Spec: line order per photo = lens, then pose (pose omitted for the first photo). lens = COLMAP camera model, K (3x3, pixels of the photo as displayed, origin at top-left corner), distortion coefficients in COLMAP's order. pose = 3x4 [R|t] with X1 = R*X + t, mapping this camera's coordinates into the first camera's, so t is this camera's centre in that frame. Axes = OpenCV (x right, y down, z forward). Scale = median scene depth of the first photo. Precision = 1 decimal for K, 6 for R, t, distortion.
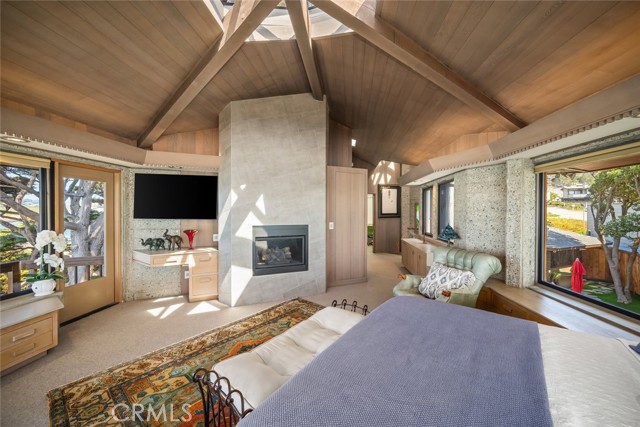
lens RADIAL K [[247.4, 0, 307.7], [0, 247.4, 213.0], [0, 0, 1]] dist [0.000333, 0.000019]
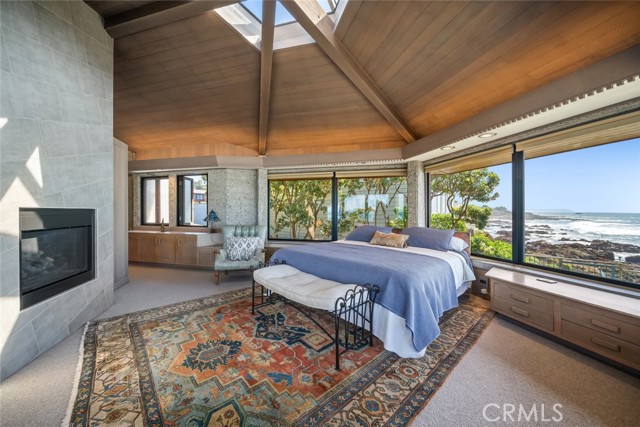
lens RADIAL K [[239.3, 0, 321.9], [0, 239.3, 210.3], [0, 0, 1]] dist [0.000075, -0.000025]
pose [[0.105322, 0.002823, 0.994434, -0.622404], [0.007587, 0.999965, -0.003642, 0.062741], [-0.994409, 0.007929, 0.105296, 0.353341]]
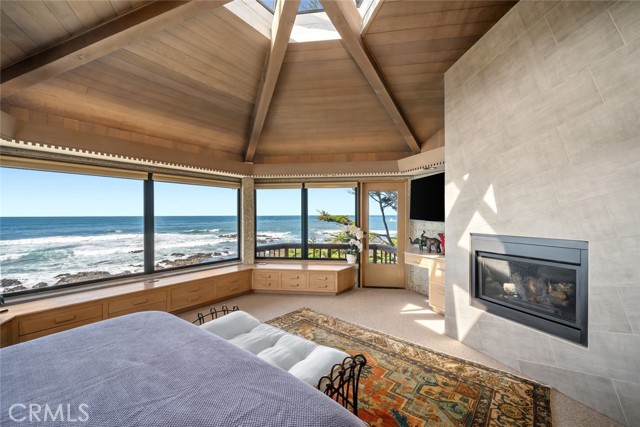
lens RADIAL K [[254.0, 0, 320.1], [0, 254.0, 216.9], [0, 0, 1]] dist [-0.000751, -0.000144]
pose [[0.009338, 0.004199, -0.999948, 0.476795], [-0.004905, 0.999979, 0.004153, 0.005757], [0.999944, 0.004866, 0.009359, 0.570349]]
